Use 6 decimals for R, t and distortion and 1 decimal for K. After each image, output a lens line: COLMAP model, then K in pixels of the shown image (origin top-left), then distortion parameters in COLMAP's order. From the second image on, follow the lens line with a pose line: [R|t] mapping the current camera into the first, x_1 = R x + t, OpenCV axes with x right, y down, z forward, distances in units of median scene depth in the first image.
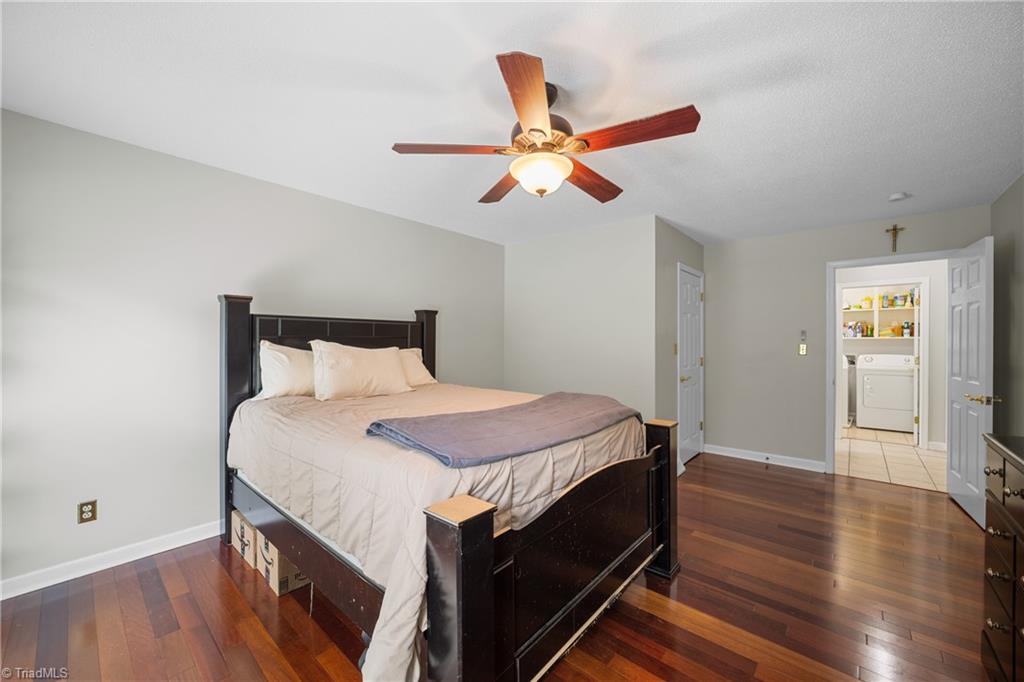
lens RADIAL K [[394.6, 0, 512.4], [0, 394.6, 343.2], [0, 0, 1]] dist [-0.004214, -0.000226]
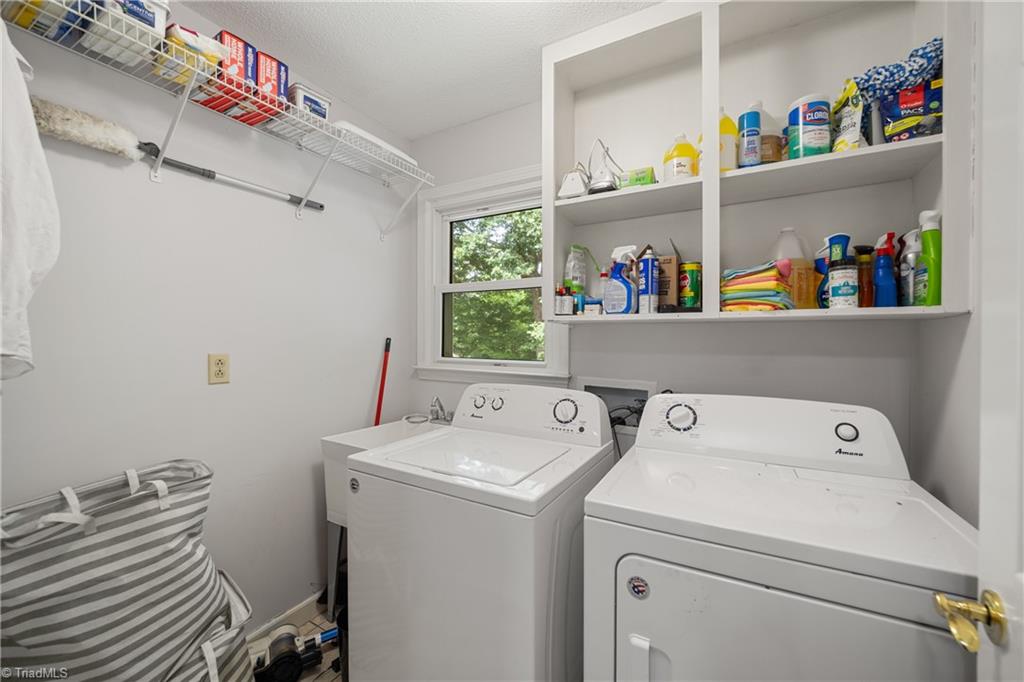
lens RADIAL K [[394.6, 0, 512.5], [0, 394.6, 337.4], [0, 0, 1]] dist [-0.004214, -0.000226]
pose [[0.980519, 0.000719, 0.196425, 0.783285], [-0.000454, 0.999999, -0.001394, -0.001281], [-0.196426, 0.001278, 0.980518, 0.818094]]
